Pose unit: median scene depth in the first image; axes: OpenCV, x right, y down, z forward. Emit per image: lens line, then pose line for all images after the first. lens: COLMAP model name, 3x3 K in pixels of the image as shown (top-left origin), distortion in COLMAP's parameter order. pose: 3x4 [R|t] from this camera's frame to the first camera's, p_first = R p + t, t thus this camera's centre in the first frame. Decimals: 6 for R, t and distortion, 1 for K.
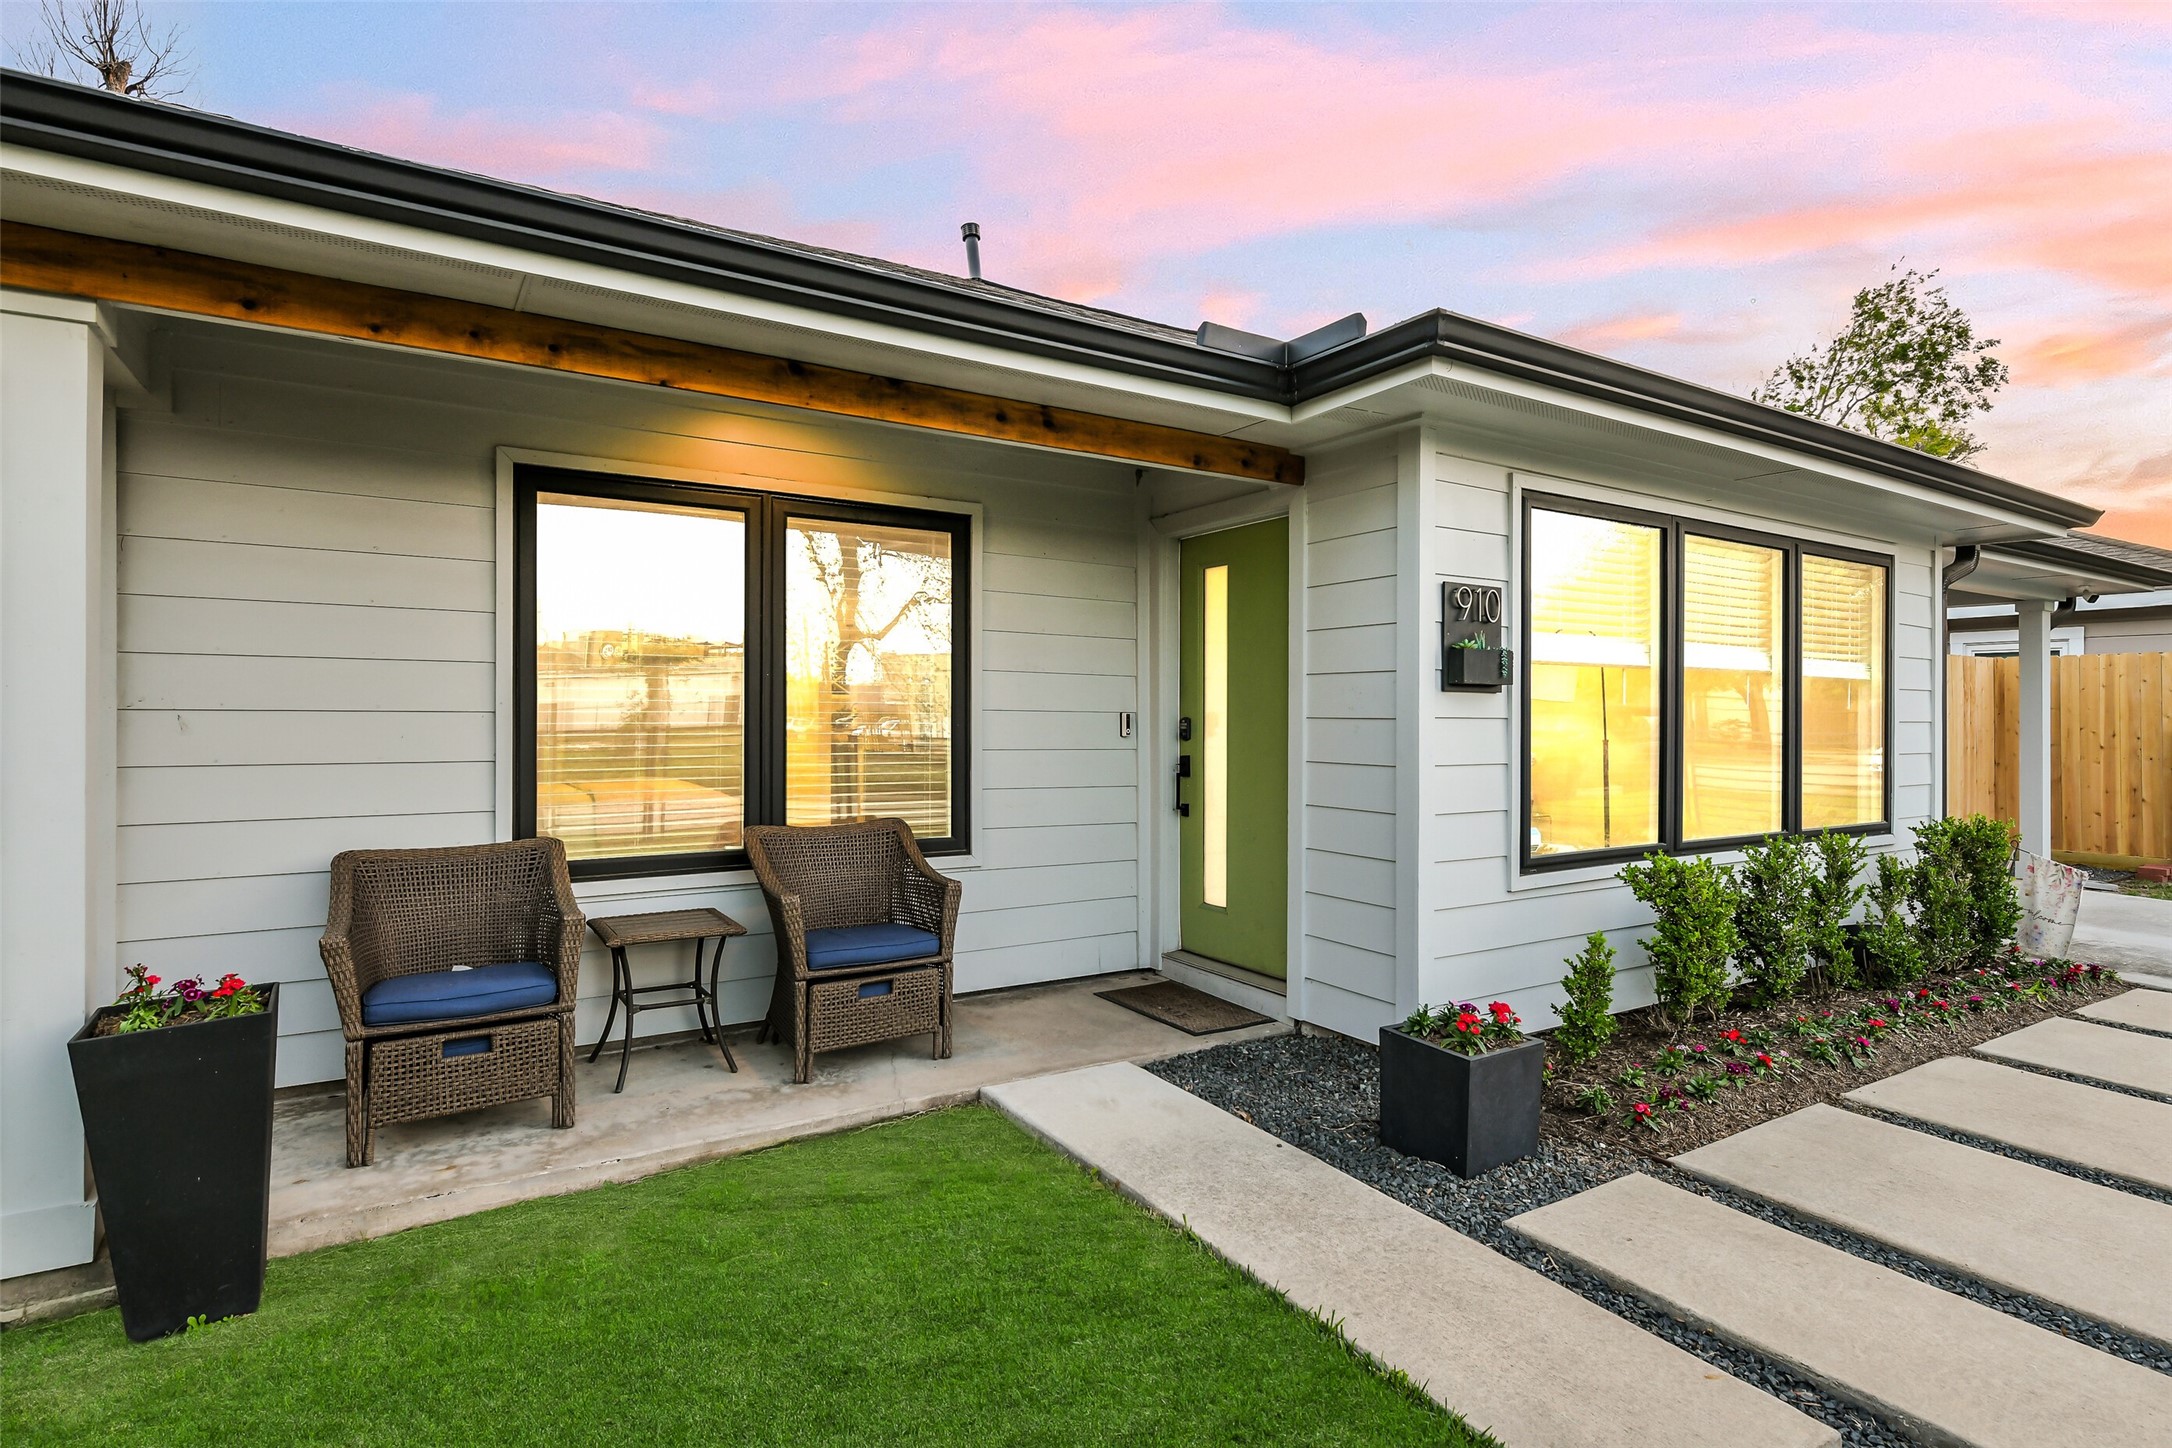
lens RADIAL K [[1113.2, 0, 1088.9], [0, 1113.2, 712.4], [0, 0, 1]] dist [-0.003427, -0.000304]
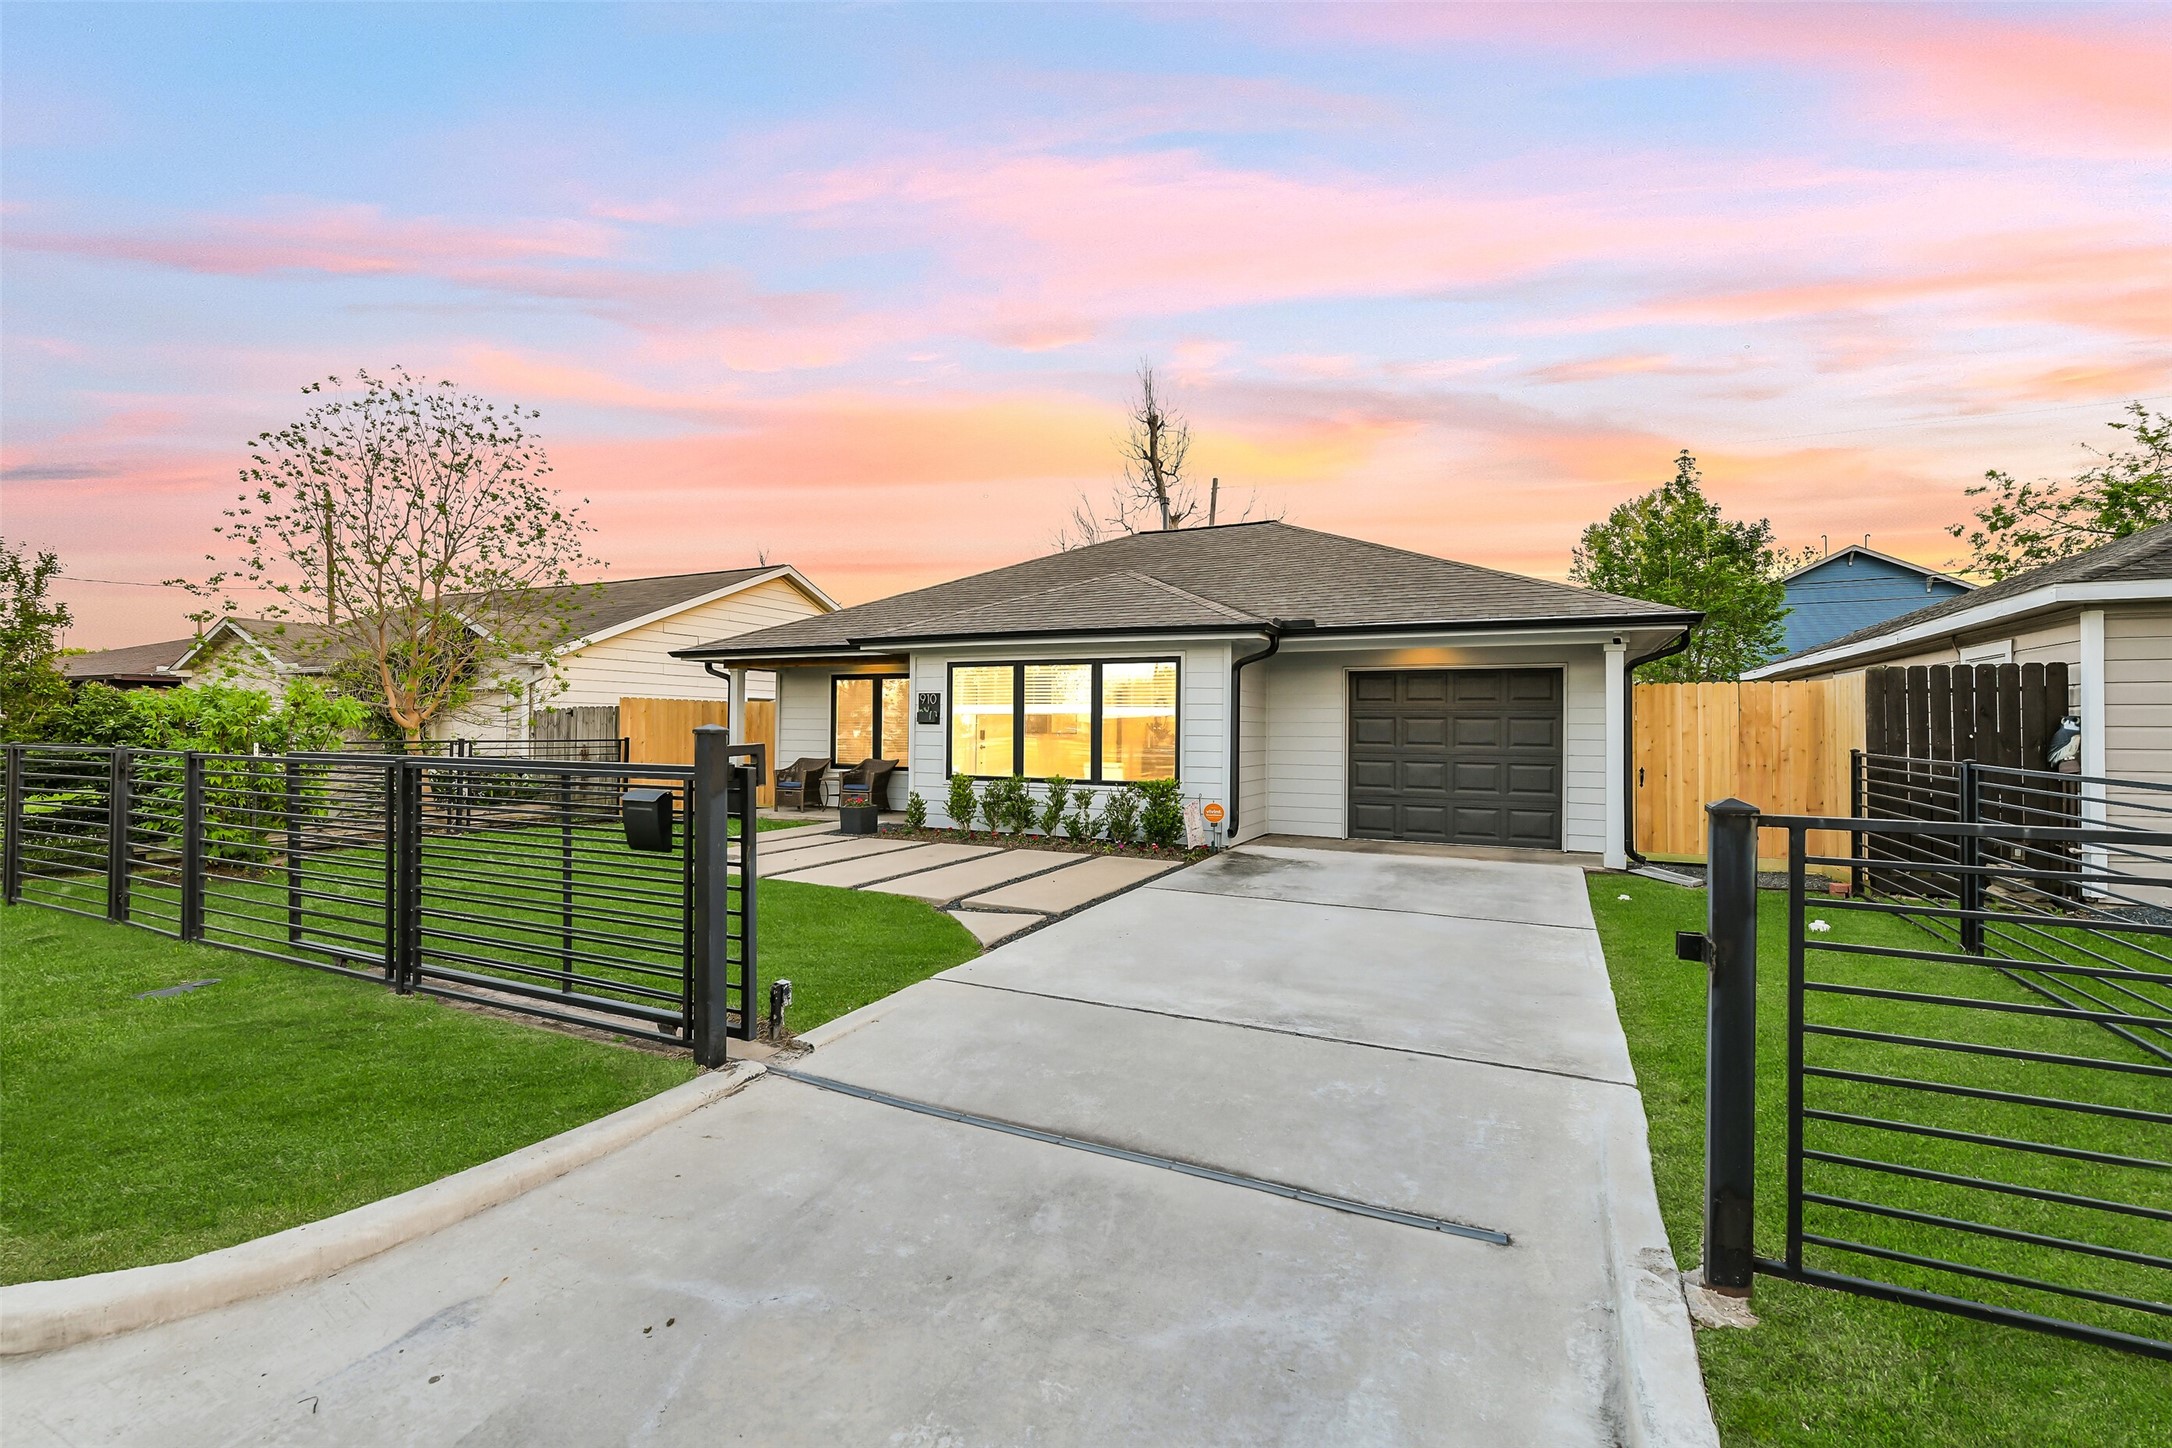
lens RADIAL K [[928.2, 0, 1076.2], [0, 928.2, 719.1], [0, 0, 1]] dist [0.012603, 0.000153]
pose [[0.522990, -0.008615, -0.852295, 2.926930], [-0.003040, 0.999924, -0.011973, -0.001367], [0.852333, 0.008853, 0.522924, -0.116521]]
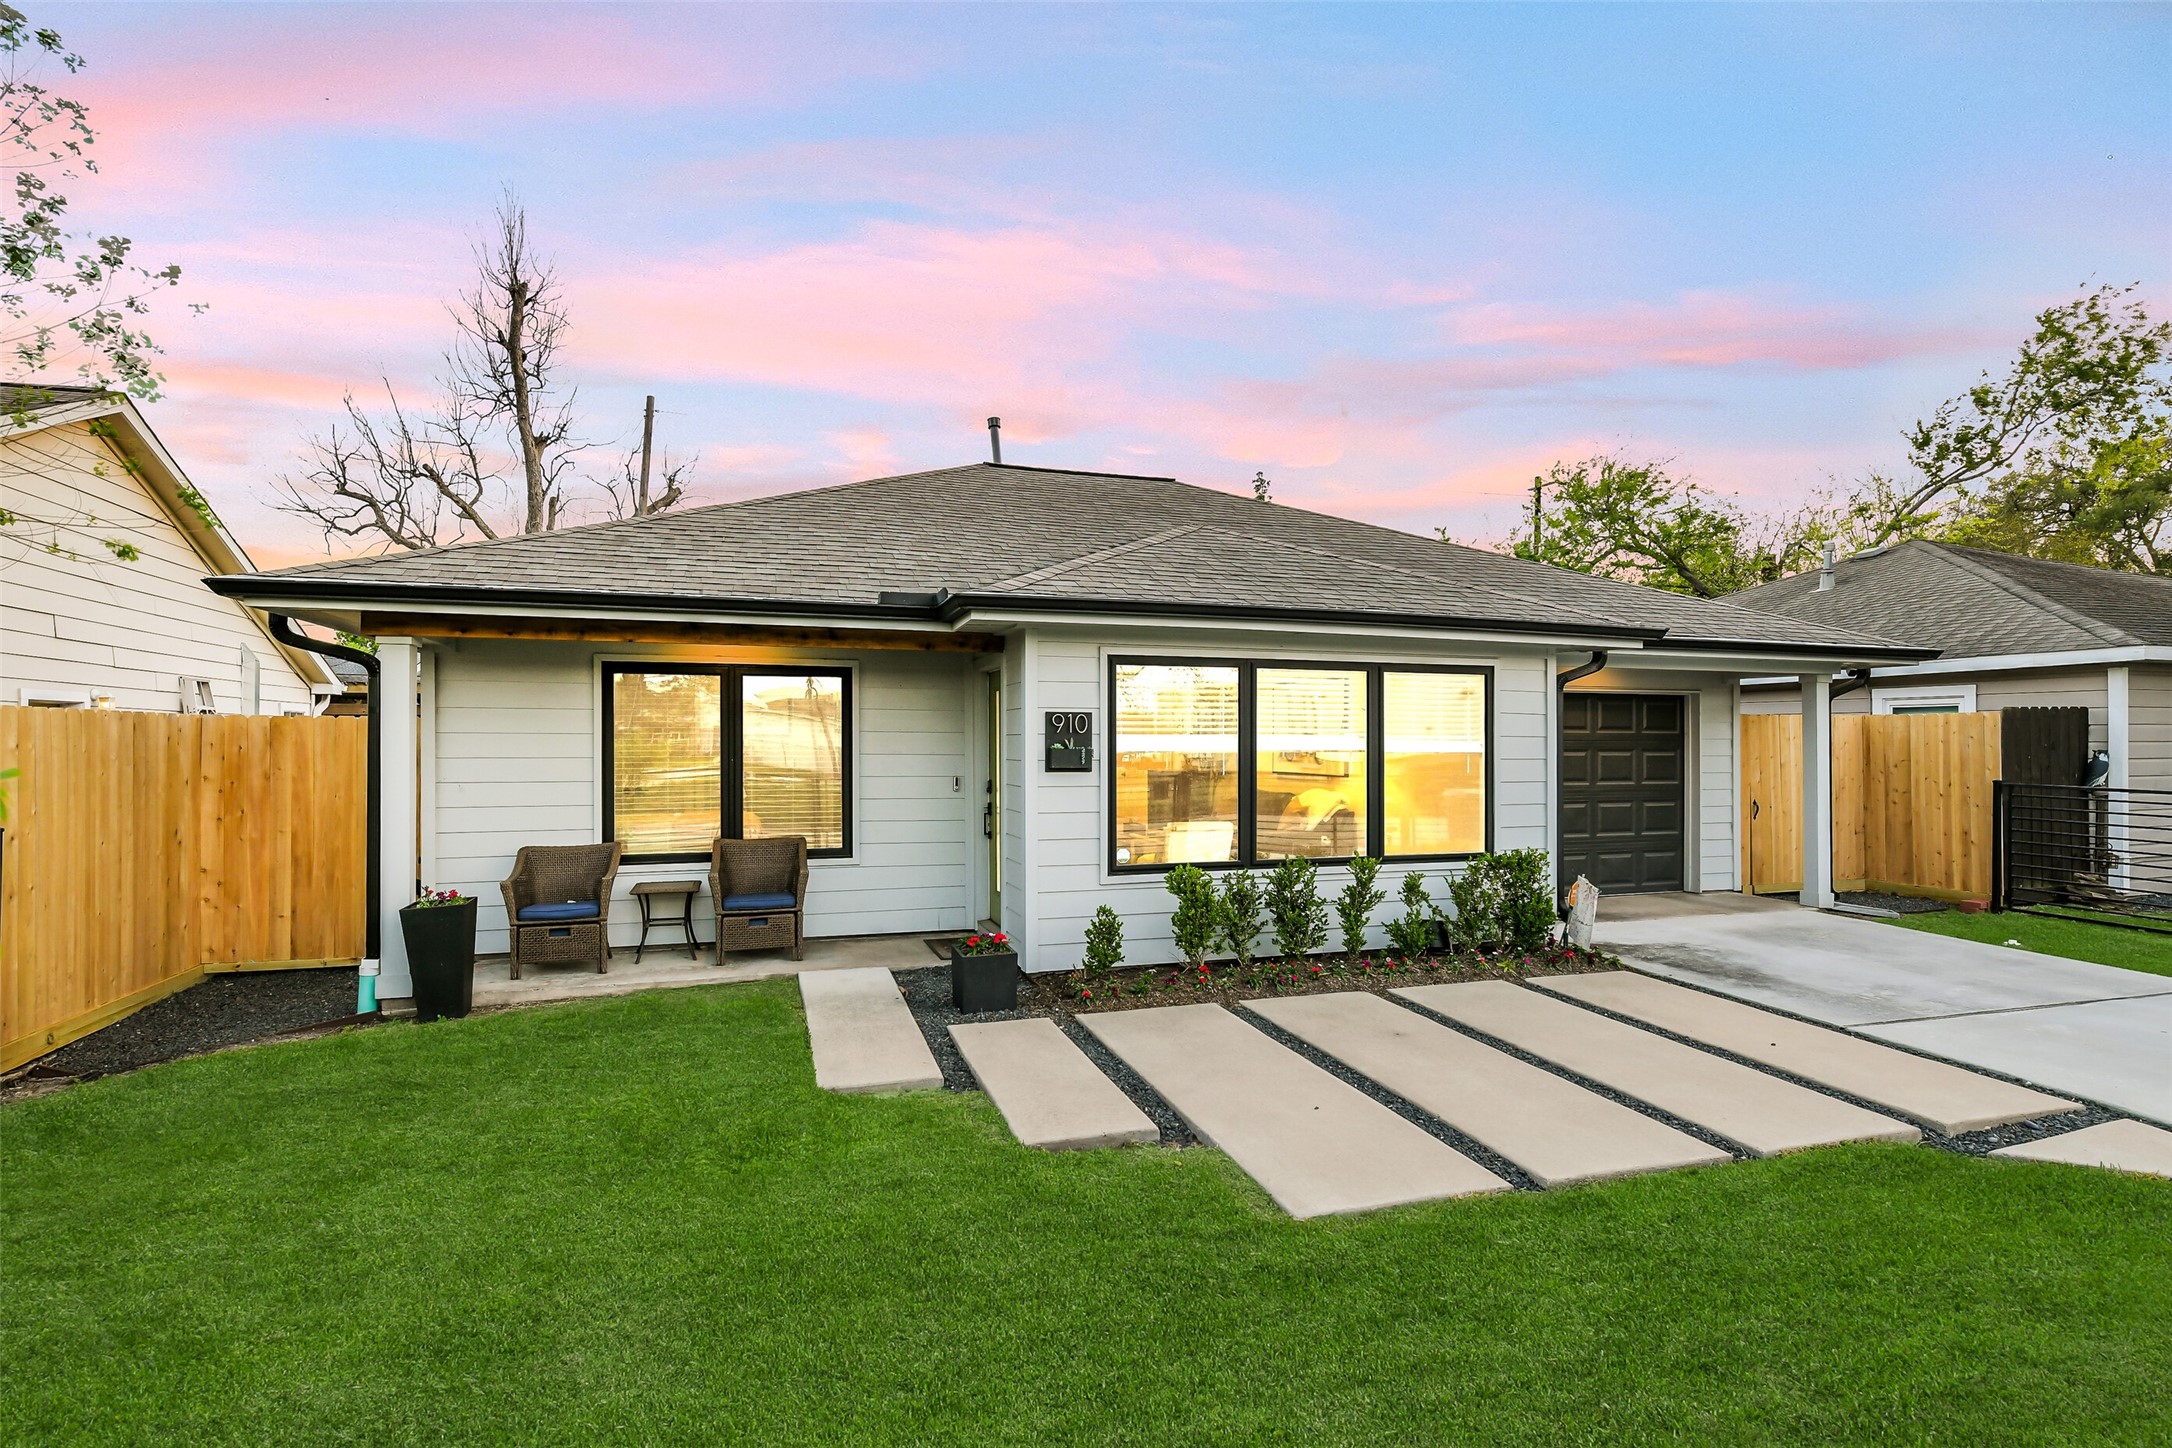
lens RADIAL K [[1073.9, 0, 1093.0], [0, 1073.9, 734.0], [0, 0, 1]] dist [-0.010810, 0.000258]
pose [[0.969521, -0.005694, -0.244944, 0.777997], [0.004469, 0.999975, -0.005557, -0.067163], [0.244969, 0.004293, 0.969521, -0.643128]]
